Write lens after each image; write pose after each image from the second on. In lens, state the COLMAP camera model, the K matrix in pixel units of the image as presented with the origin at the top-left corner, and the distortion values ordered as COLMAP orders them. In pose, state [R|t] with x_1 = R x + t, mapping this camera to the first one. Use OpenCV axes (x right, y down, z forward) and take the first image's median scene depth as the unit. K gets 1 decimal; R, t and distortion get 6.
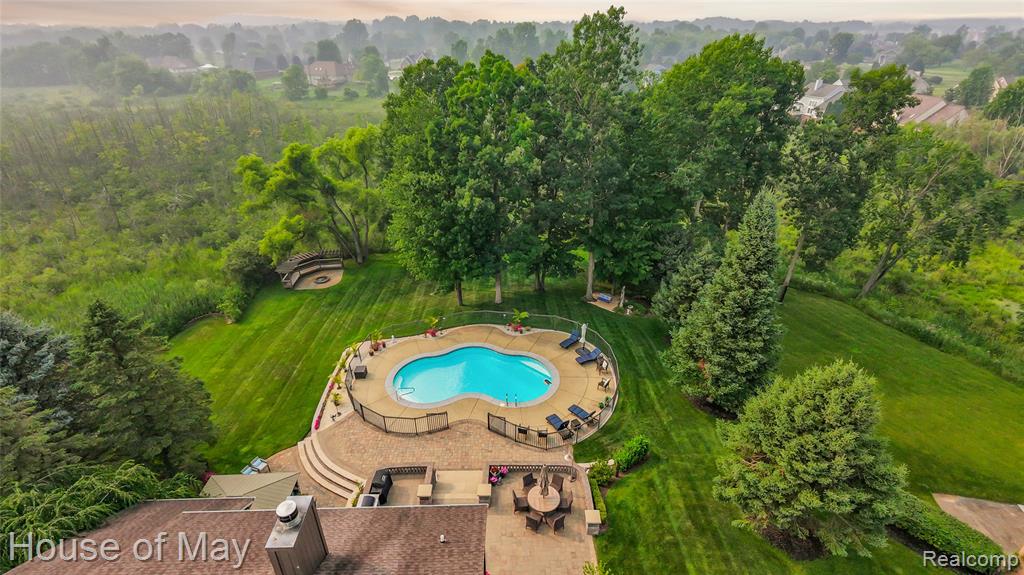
lens RADIAL K [[491.4, 0, 511.0], [0, 491.4, 289.5], [0, 0, 1]] dist [0.001878, 0.000630]
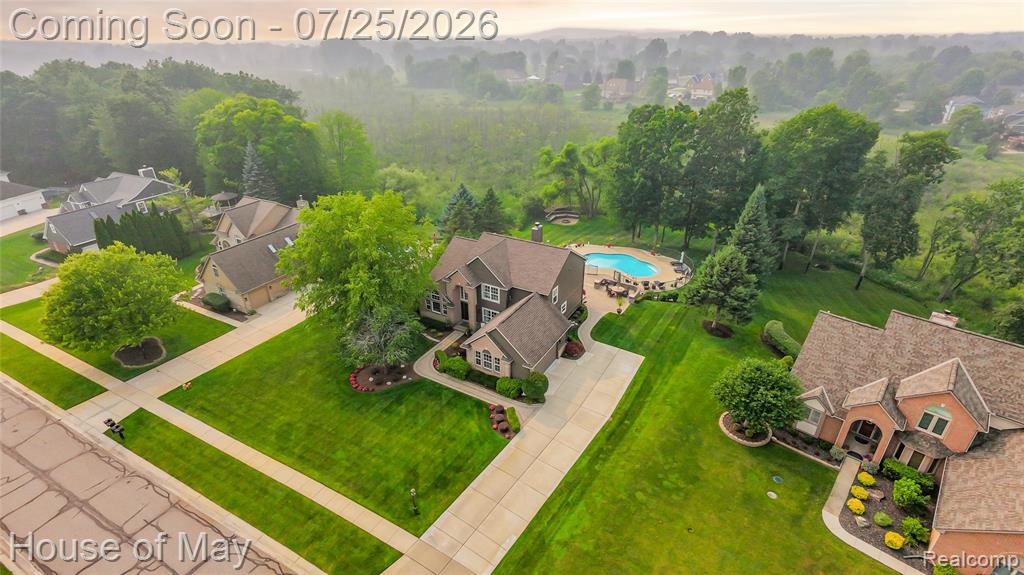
lens RADIAL K [[491.4, 0, 511.0], [0, 491.4, 289.5], [0, 0, 1]] dist [0.001878, 0.000630]
pose [[0.852829, 0.238266, -0.464664, 0.315027], [-0.244832, 0.968415, 0.047219, 0.179298], [0.461238, 0.073495, 0.884227, -0.610115]]
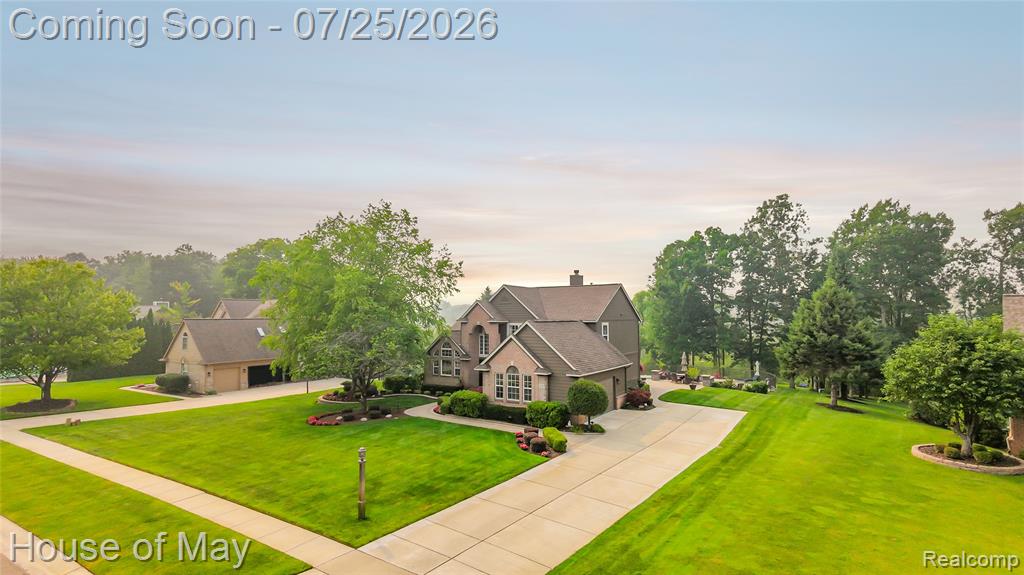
lens RADIAL K [[491.4, 0, 511.0], [0, 491.4, 289.5], [0, 0, 1]] dist [0.001878, 0.000630]
pose [[0.823210, -0.030018, -0.566943, 0.247748], [-0.268376, 0.859409, -0.435190, 0.473638], [0.500299, 0.510407, 0.699418, -0.353358]]
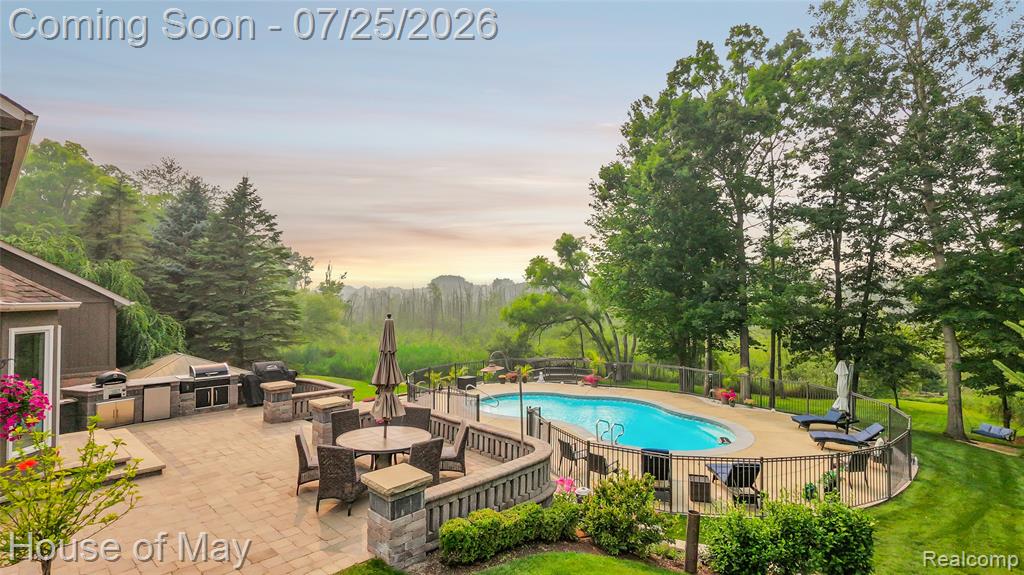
lens RADIAL K [[491.4, 0, 511.0], [0, 491.4, 289.5], [0, 0, 1]] dist [0.001878, 0.000630]
pose [[0.715501, -0.002236, -0.698608, 0.157328], [-0.334180, 0.877071, -0.345067, 0.171007], [0.613500, 0.480356, 0.626798, 0.313957]]
